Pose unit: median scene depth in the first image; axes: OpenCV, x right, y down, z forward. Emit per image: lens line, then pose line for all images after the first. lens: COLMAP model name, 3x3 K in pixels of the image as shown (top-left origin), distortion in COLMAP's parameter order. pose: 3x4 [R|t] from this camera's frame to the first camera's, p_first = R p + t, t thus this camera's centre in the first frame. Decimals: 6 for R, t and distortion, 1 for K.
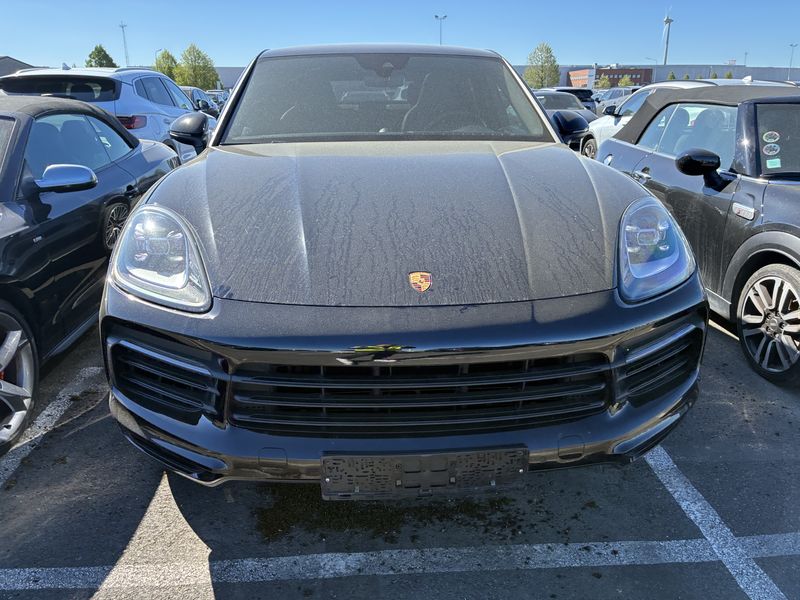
lens RADIAL K [[608.0, 0, 382.4], [0, 608.0, 301.0], [0, 0, 1]] dist [0.041519, -0.058603]
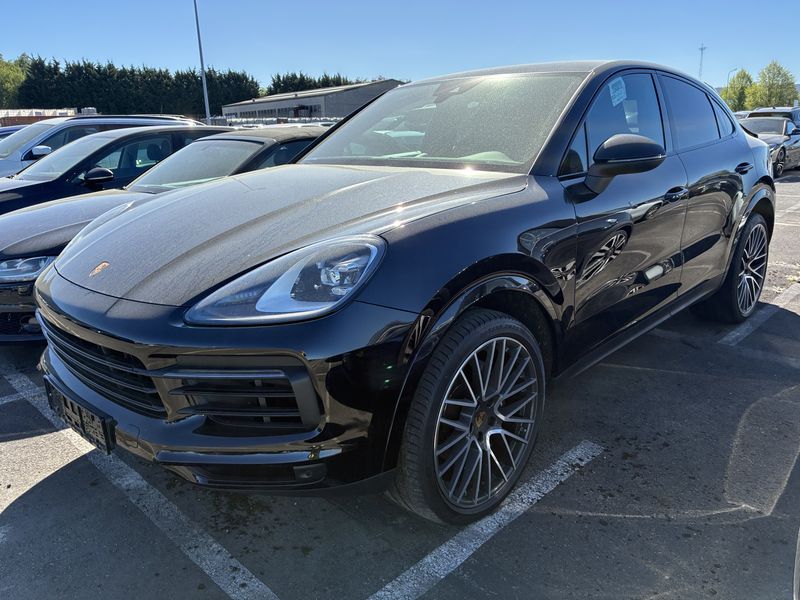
lens RADIAL K [[608.0, 0, 399.2], [0, 608.0, 300.9], [0, 0, 1]] dist [0.041519, -0.058603]
pose [[0.676442, 0.194088, -0.710462, 1.367334], [-0.217728, 0.974234, 0.058844, -0.173964], [0.703577, 0.114883, 0.701271, 0.512056]]
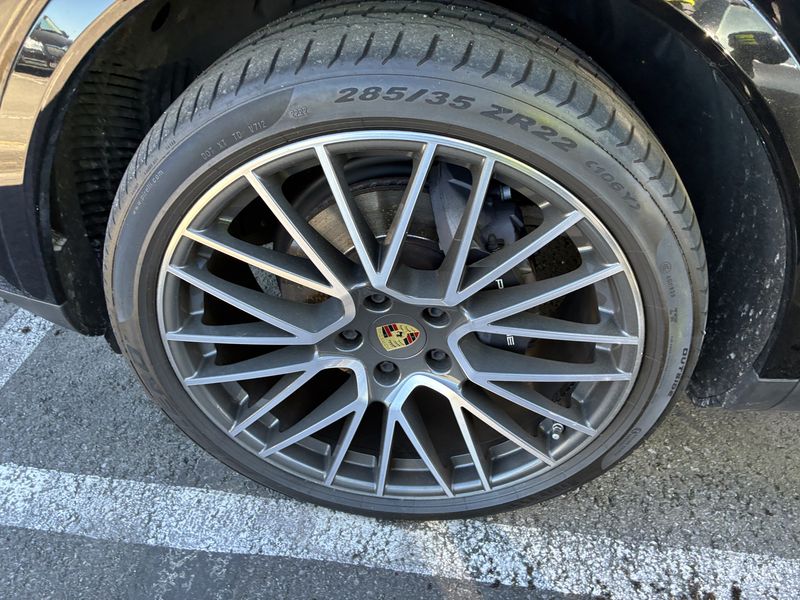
lens RADIAL K [[608.0, 0, 396.5], [0, 608.0, 303.9], [0, 0, 1]] dist [0.041519, -0.058603]
pose [[-0.146422, 0.631627, -0.761320, 0.961156], [-0.359511, 0.683012, 0.635803, -0.218423], [0.921581, 0.366799, 0.127069, 1.509882]]
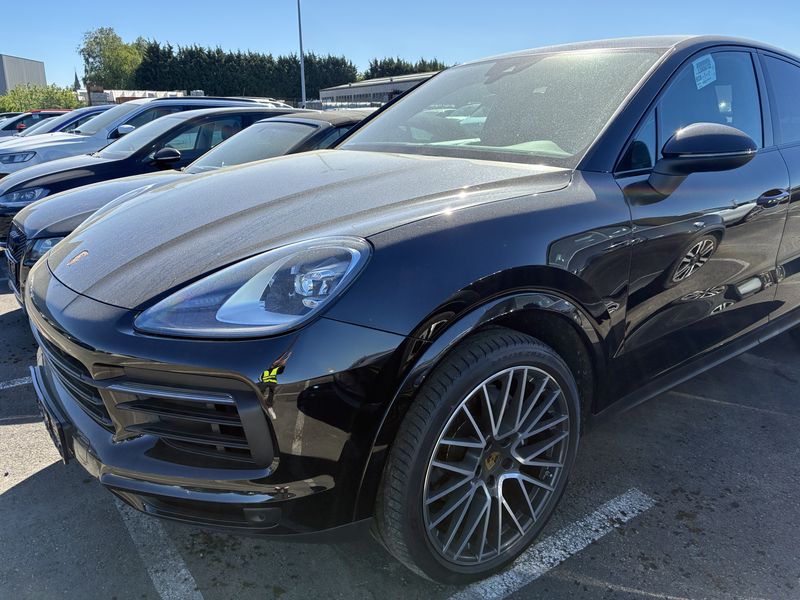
lens RADIAL K [[608.0, 0, 396.4], [0, 608.0, 293.0], [0, 0, 1]] dist [0.041519, -0.058603]
pose [[0.550863, 0.238447, -0.799808, 1.314910], [-0.264455, 0.958806, 0.103708, -0.244220], [0.791589, 0.154384, 0.591229, 0.750721]]
